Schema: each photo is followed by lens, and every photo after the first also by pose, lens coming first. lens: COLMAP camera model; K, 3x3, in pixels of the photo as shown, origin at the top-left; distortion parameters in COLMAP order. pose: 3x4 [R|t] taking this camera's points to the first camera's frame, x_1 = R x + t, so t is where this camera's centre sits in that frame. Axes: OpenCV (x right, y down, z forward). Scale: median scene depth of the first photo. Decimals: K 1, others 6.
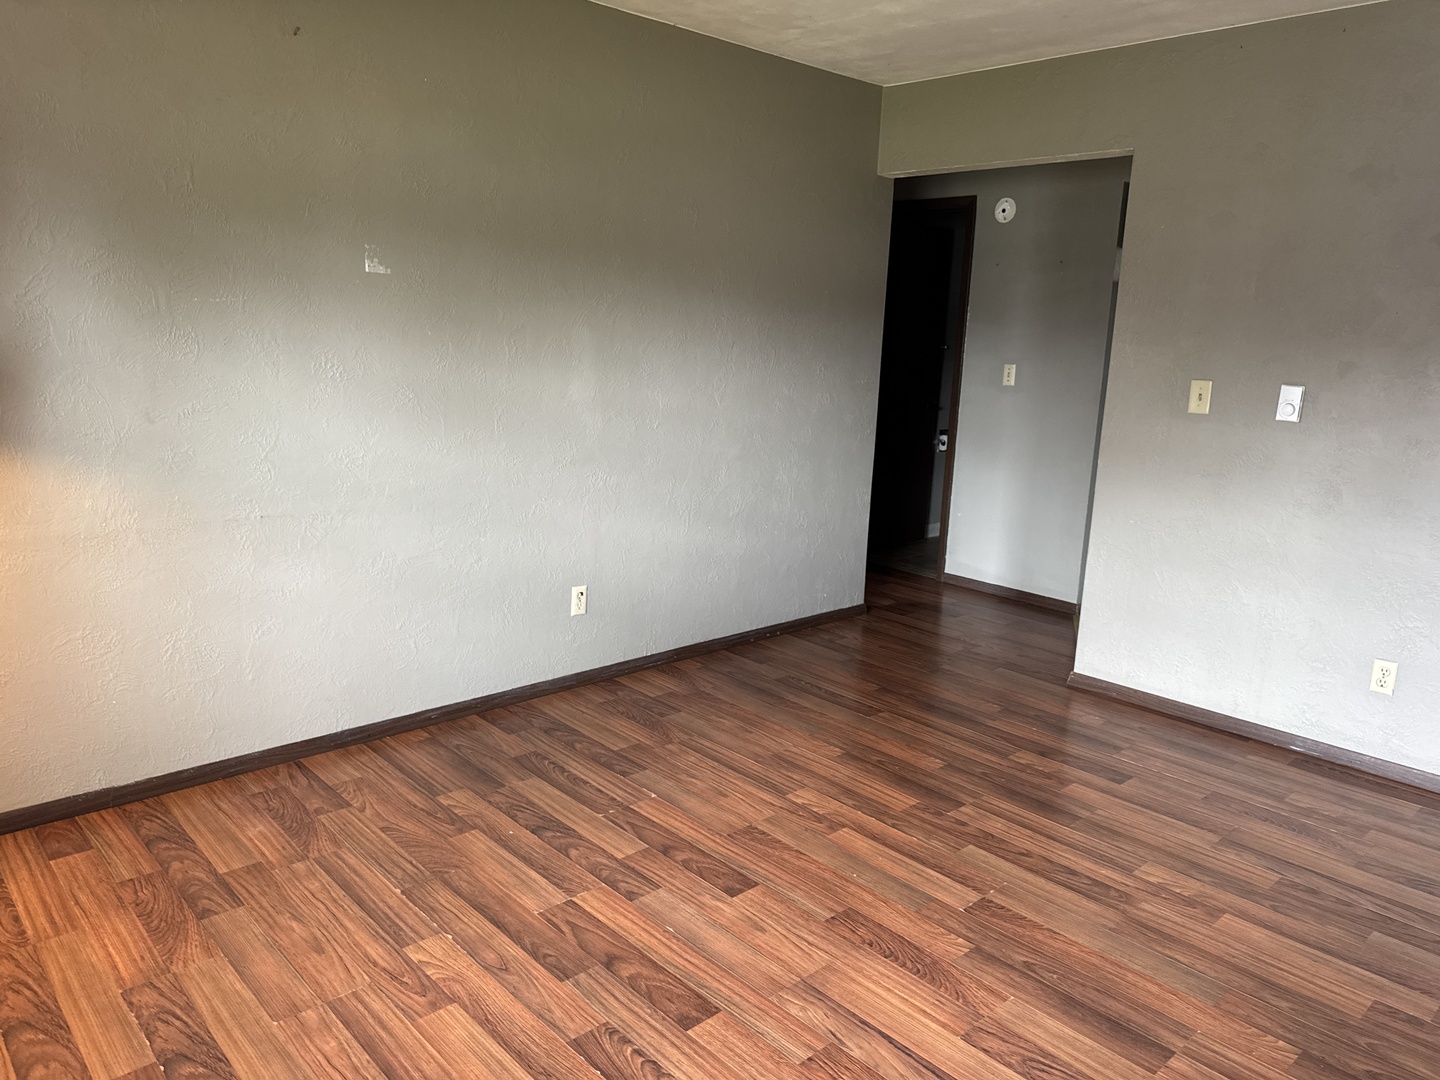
lens RADIAL K [[1027.7, 0, 720.0], [0, 1027.7, 540.0], [0, 0, 1]] dist [0.001529, -0.008118]
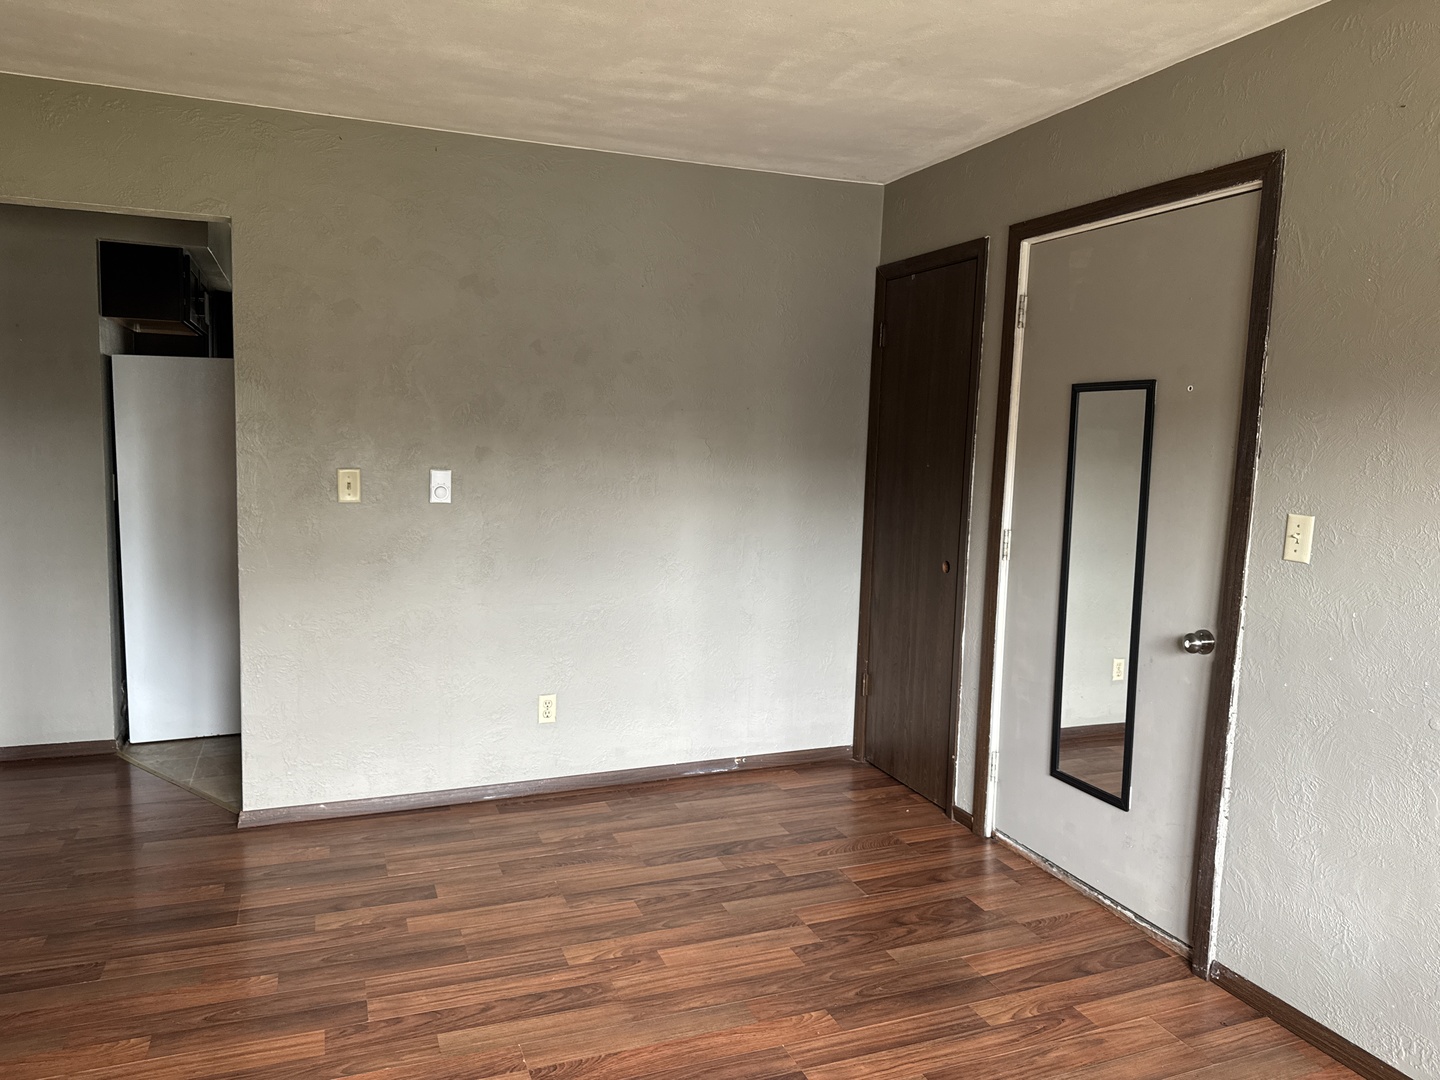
lens RADIAL K [[1027.7, 0, 720.0], [0, 1027.7, 540.0], [0, 0, 1]] dist [0.001529, -0.008118]
pose [[0.398780, -0.141742, 0.906026, -0.343115], [0.195131, 0.978473, 0.067190, -0.105768], [-0.896046, 0.150000, 0.417854, 0.340757]]
